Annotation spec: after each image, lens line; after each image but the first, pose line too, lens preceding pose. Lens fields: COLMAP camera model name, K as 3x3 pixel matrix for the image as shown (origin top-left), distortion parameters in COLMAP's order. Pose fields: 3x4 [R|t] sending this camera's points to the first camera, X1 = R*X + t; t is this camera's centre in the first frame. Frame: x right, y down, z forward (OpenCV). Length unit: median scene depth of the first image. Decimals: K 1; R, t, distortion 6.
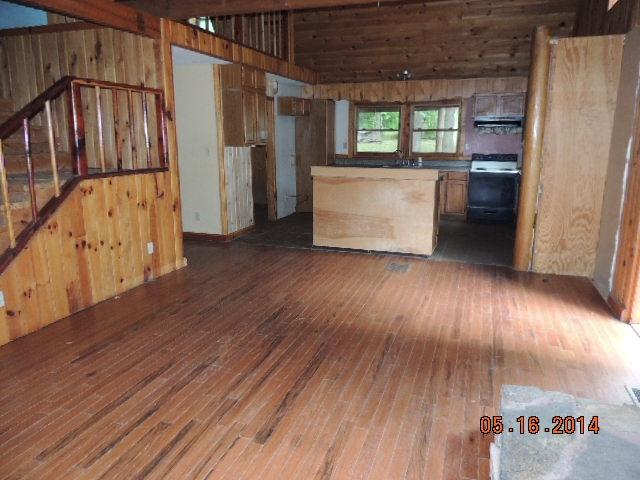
lens RADIAL K [[455.9, 0, 317.7], [0, 455.9, 238.8], [0, 0, 1]] dist [-0.029695, 0.011903]
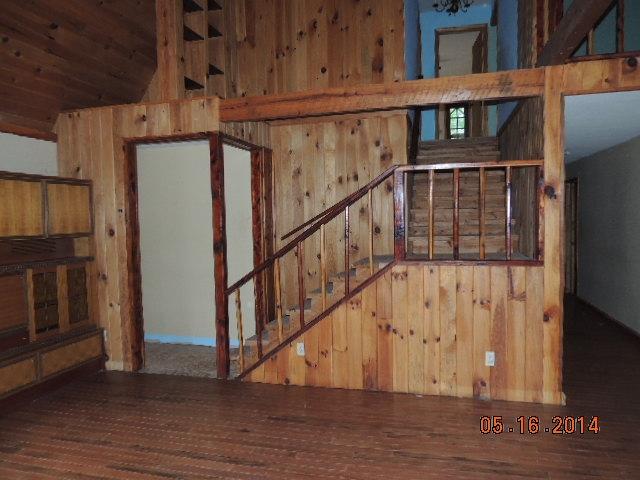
lens RADIAL K [[455.9, 0, 320.3], [0, 455.9, 241.4], [0, 0, 1]] dist [-0.029695, 0.011903]
pose [[0.081460, 0.057079, -0.995041, 0.501474], [-0.195147, 0.979948, 0.040238, -0.202487], [0.977385, 0.190902, 0.090965, 0.791177]]
